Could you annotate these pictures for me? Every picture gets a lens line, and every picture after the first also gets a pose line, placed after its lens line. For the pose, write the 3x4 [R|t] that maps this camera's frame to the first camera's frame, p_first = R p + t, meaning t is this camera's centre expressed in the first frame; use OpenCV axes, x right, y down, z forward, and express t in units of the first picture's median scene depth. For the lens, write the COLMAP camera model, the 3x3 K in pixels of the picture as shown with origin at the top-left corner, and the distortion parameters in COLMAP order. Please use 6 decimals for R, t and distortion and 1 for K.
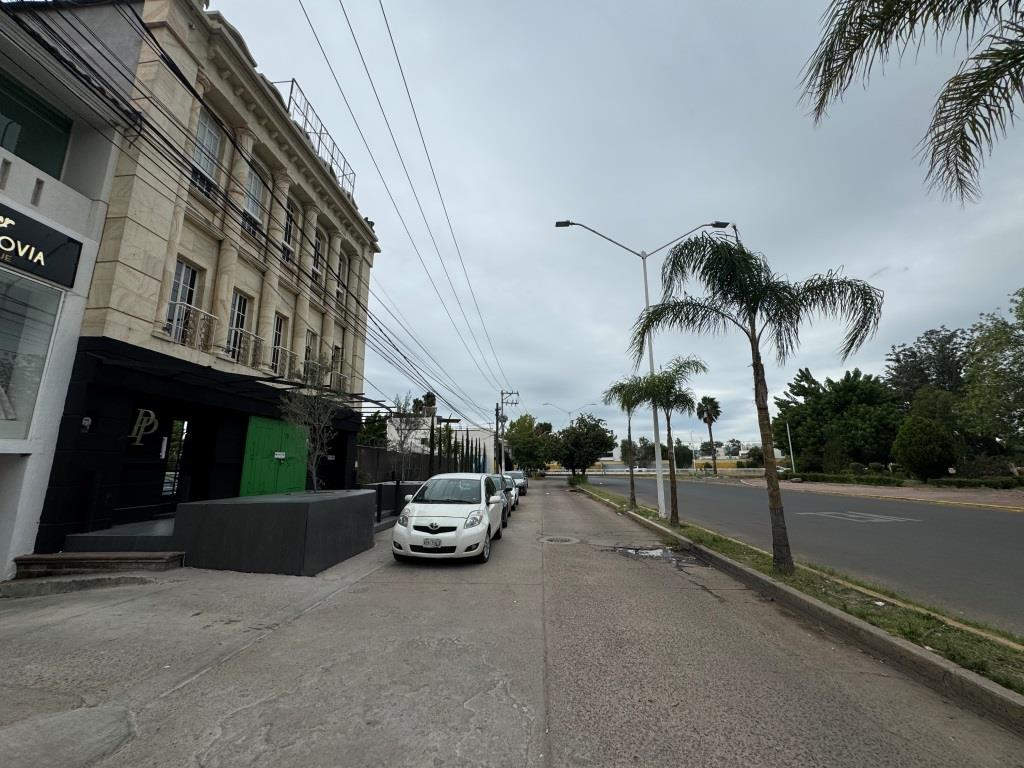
lens RADIAL K [[403.5, 0, 512.0], [0, 403.5, 384.0], [0, 0, 1]] dist [0.000545, 0.000138]
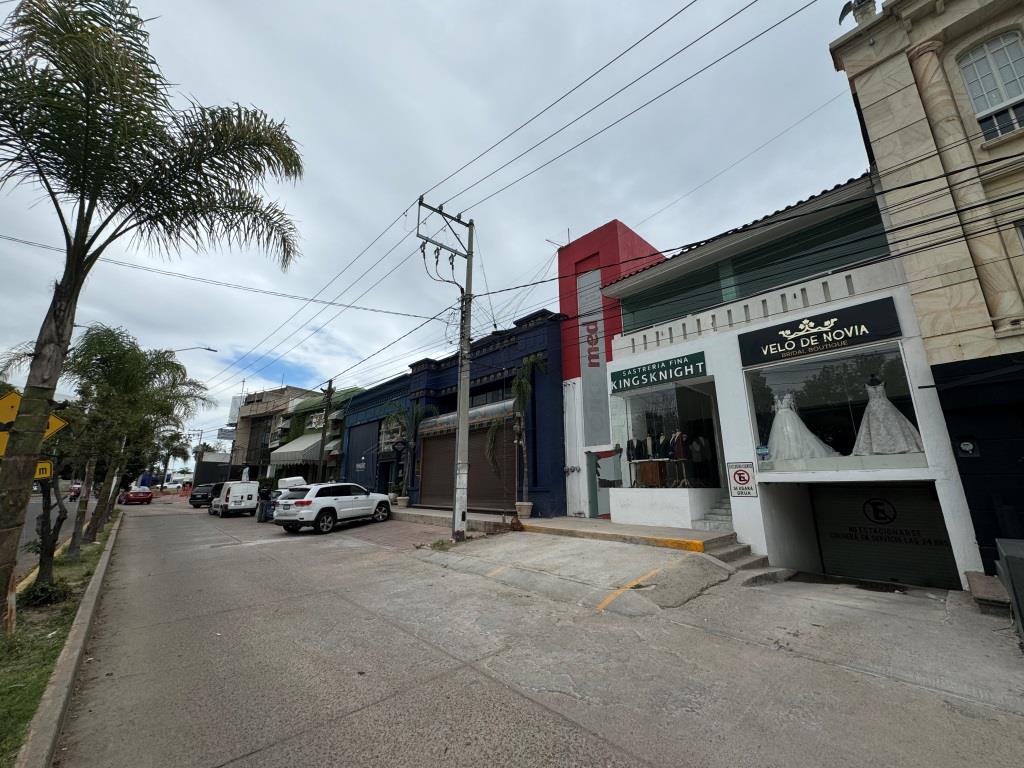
lens RADIAL K [[403.5, 0, 512.0], [0, 403.5, 384.0], [0, 0, 1]] dist [0.000545, 0.000138]
pose [[-0.686982, -0.168414, -0.706890, 0.839381], [0.152509, 0.917693, -0.366851, 0.256607], [0.710491, -0.359827, -0.604754, 1.490539]]
